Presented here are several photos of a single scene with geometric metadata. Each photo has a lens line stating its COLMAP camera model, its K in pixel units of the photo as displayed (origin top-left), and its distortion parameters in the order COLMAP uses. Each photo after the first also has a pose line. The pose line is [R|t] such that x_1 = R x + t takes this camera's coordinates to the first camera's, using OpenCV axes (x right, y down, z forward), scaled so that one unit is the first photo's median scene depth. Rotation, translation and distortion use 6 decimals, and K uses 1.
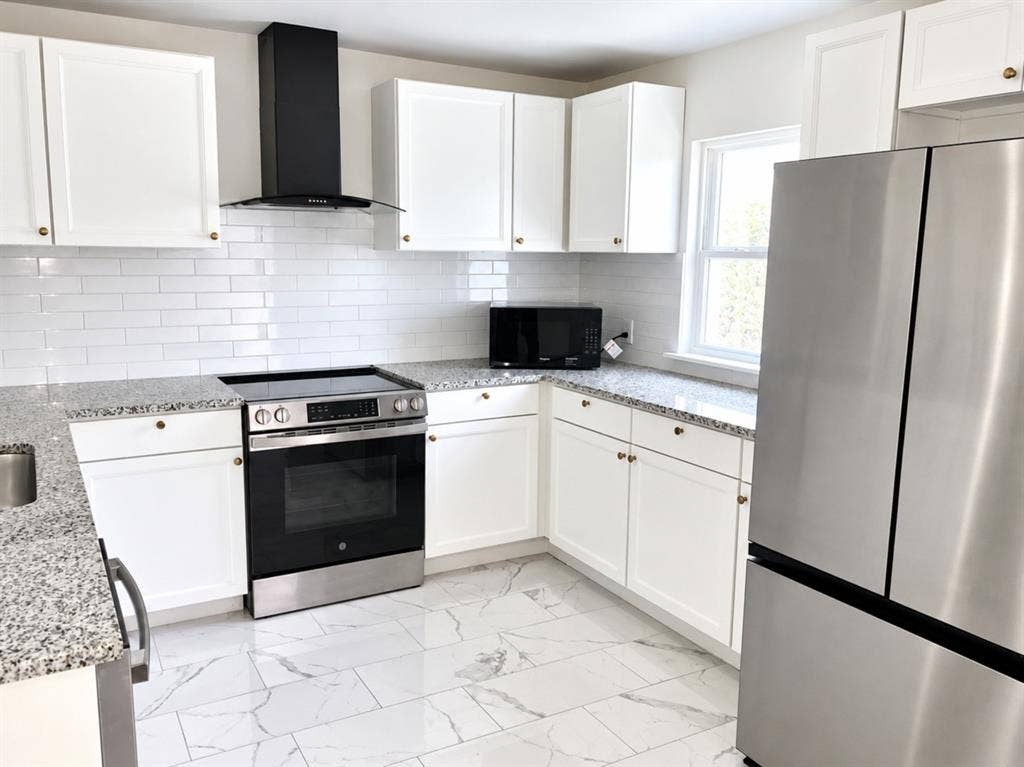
lens RADIAL K [[826.1, 0, 524.3], [0, 826.1, 355.5], [0, 0, 1]] dist [0.012657, -0.008869]
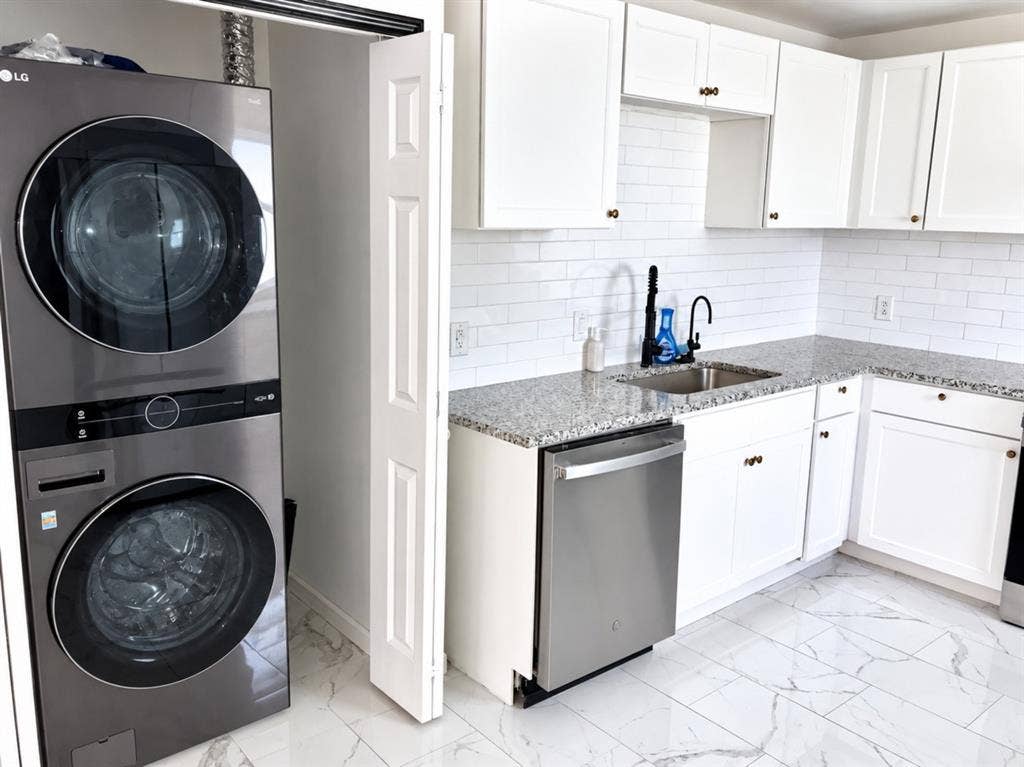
lens RADIAL K [[826.1, 0, 524.3], [0, 826.1, 355.5], [0, 0, 1]] dist [0.012657, -0.008869]
pose [[0.172289, 0.152970, -0.973096, 0.461125], [-0.148614, 0.980598, 0.127837, -0.023697], [0.973771, 0.122591, 0.191680, 0.230369]]
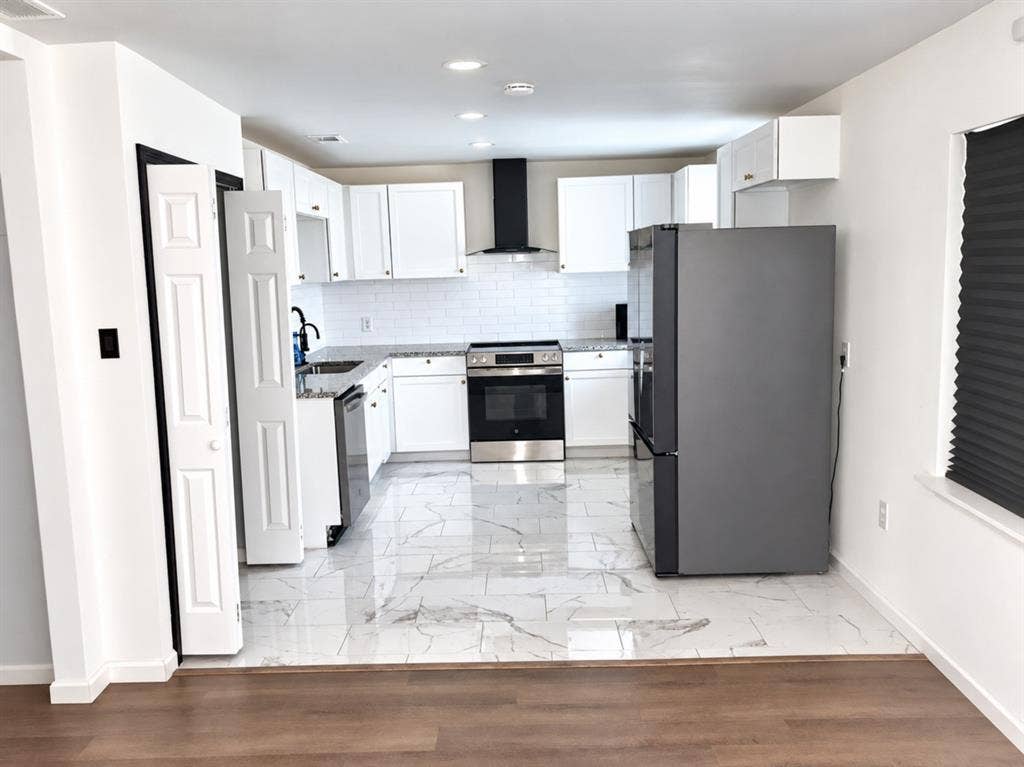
lens RADIAL K [[826.1, 0, 524.3], [0, 826.1, 355.5], [0, 0, 1]] dist [0.012657, -0.008869]
pose [[0.865198, 0.012927, -0.501263, 0.756029], [-0.020688, 0.999737, -0.009925, 0.076102], [0.501003, 0.018957, 0.865238, -0.643150]]
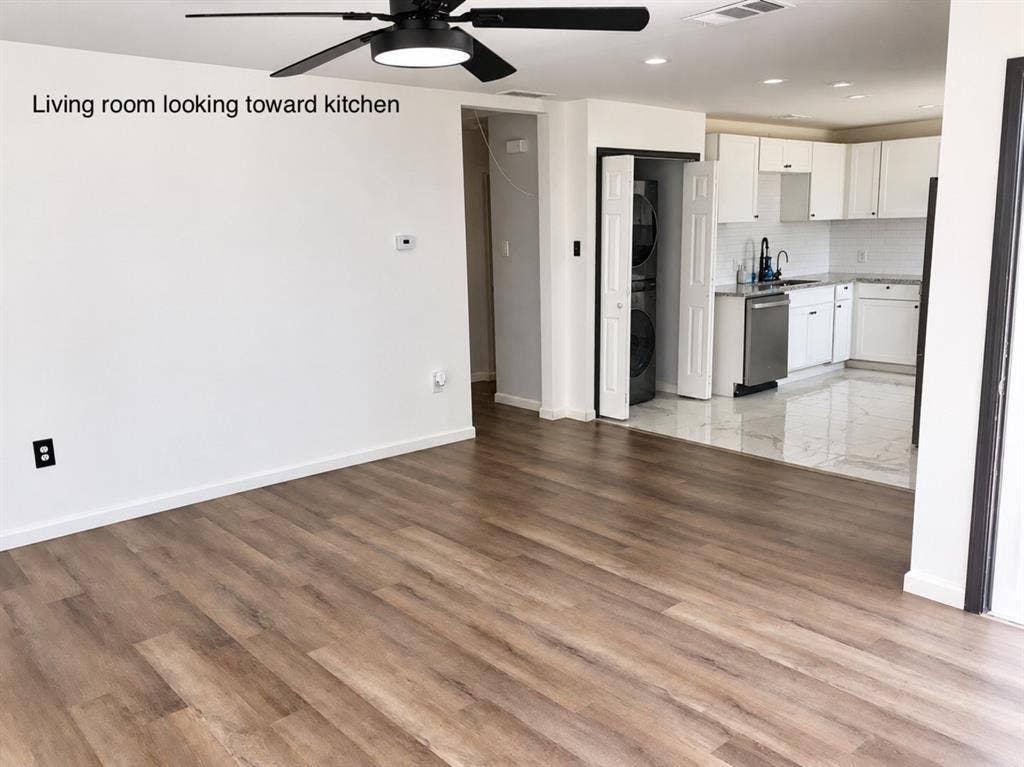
lens RADIAL K [[826.1, 0, 524.3], [0, 826.1, 355.5], [0, 0, 1]] dist [0.012657, -0.008869]
pose [[0.186384, 0.139671, -0.972498, 1.711067], [-0.103826, 0.987101, 0.121870, 0.086315], [0.976976, 0.078256, 0.198481, -0.545688]]
